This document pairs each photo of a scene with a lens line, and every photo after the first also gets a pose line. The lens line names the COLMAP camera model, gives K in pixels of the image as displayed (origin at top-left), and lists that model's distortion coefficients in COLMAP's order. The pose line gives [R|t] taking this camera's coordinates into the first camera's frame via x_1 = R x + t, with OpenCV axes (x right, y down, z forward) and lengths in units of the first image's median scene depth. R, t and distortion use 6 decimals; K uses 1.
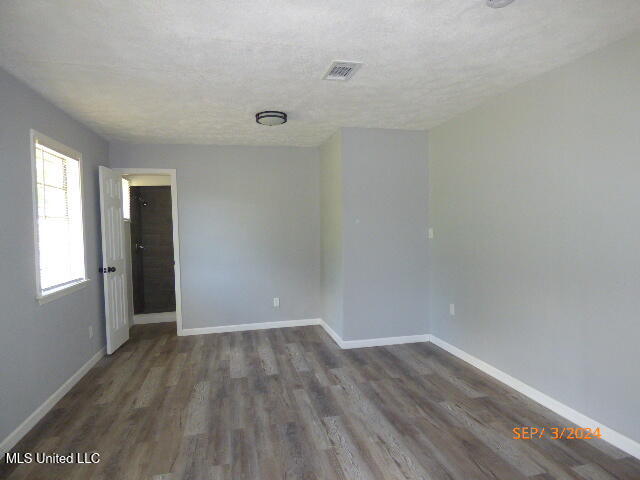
lens RADIAL K [[392.3, 0, 321.9], [0, 392.3, 236.8], [0, 0, 1]] dist [-0.006259, -0.000886]
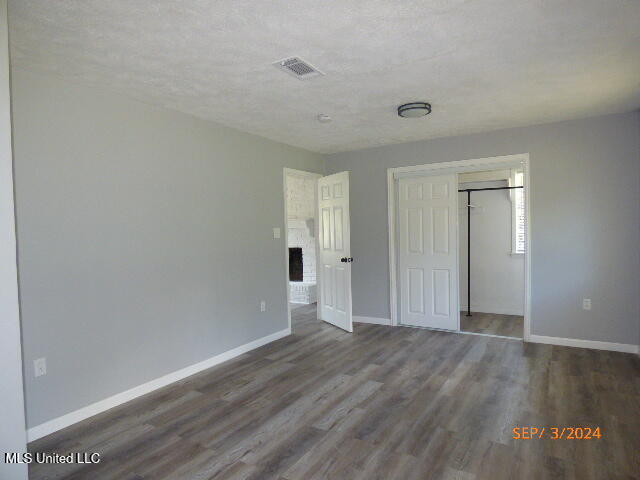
lens RADIAL K [[392.3, 0, 321.9], [0, 392.3, 236.8], [0, 0, 1]] dist [-0.006259, -0.000886]
pose [[-0.707676, 0.022882, 0.706167, -0.619258], [0.062854, 0.997552, 0.030665, -0.025041], [-0.703736, 0.066086, -0.707381, 1.534350]]
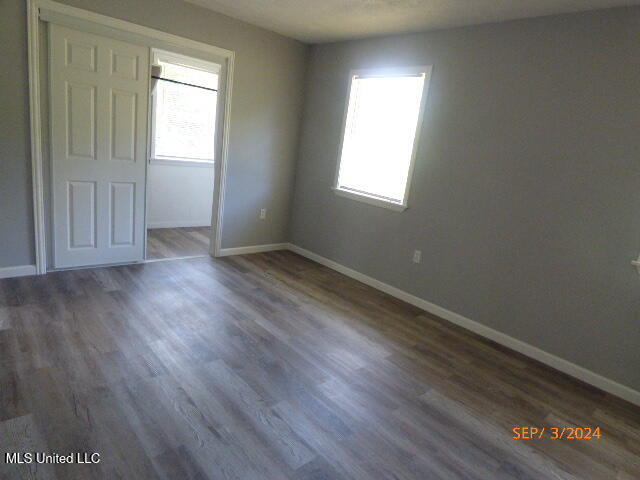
lens RADIAL K [[392.3, 0, 321.9], [0, 392.3, 236.8], [0, 0, 1]] dist [-0.006259, -0.000886]
pose [[-0.868022, 0.021908, -0.496043, 0.275475], [-0.125794, 0.956730, 0.262381, -0.033448], [0.480327, 0.290151, -0.827706, 1.327998]]
